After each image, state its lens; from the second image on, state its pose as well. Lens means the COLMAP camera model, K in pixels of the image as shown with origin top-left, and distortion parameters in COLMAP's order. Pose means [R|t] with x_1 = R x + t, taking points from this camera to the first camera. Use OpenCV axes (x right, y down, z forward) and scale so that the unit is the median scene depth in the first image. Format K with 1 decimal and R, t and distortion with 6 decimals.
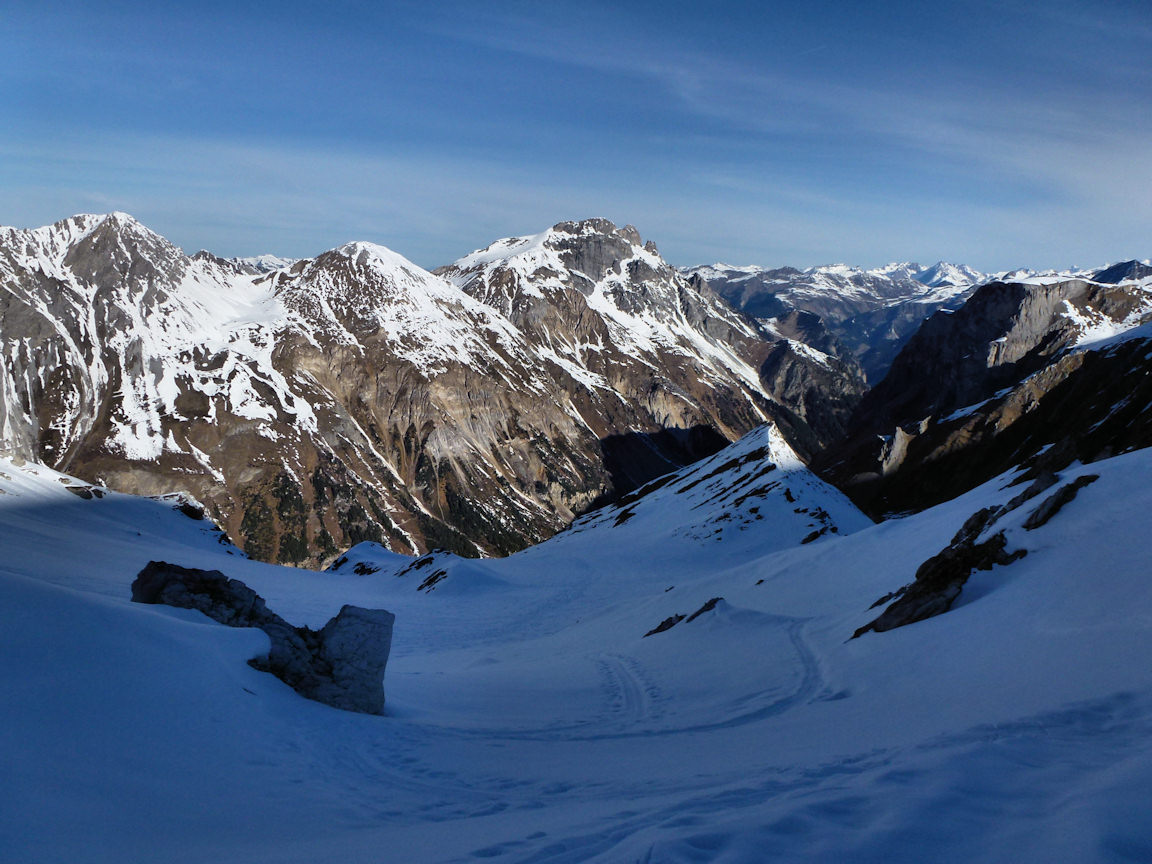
lens RADIAL K [[822.1, 0, 576.0], [0, 822.1, 432.0], [0, 0, 1]] dist [-0.069937, 0.032631]
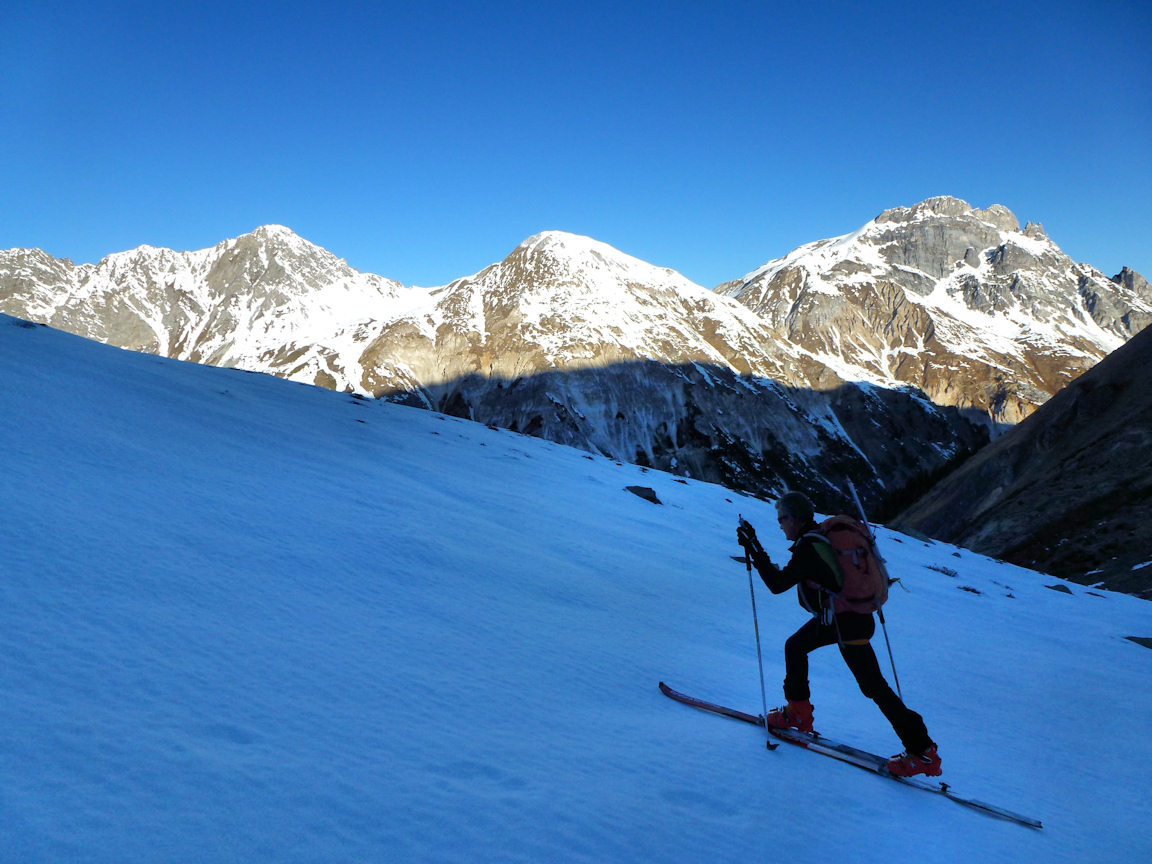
lens RADIAL K [[822.1, 0, 576.0], [0, 822.1, 432.0], [0, 0, 1]] dist [-0.069937, 0.032631]
pose [[0.854377, -0.066991, -0.515317, 0.126463], [-0.004761, 0.990605, -0.136672, 0.057923], [0.519632, 0.119223, 0.846031, 0.276982]]
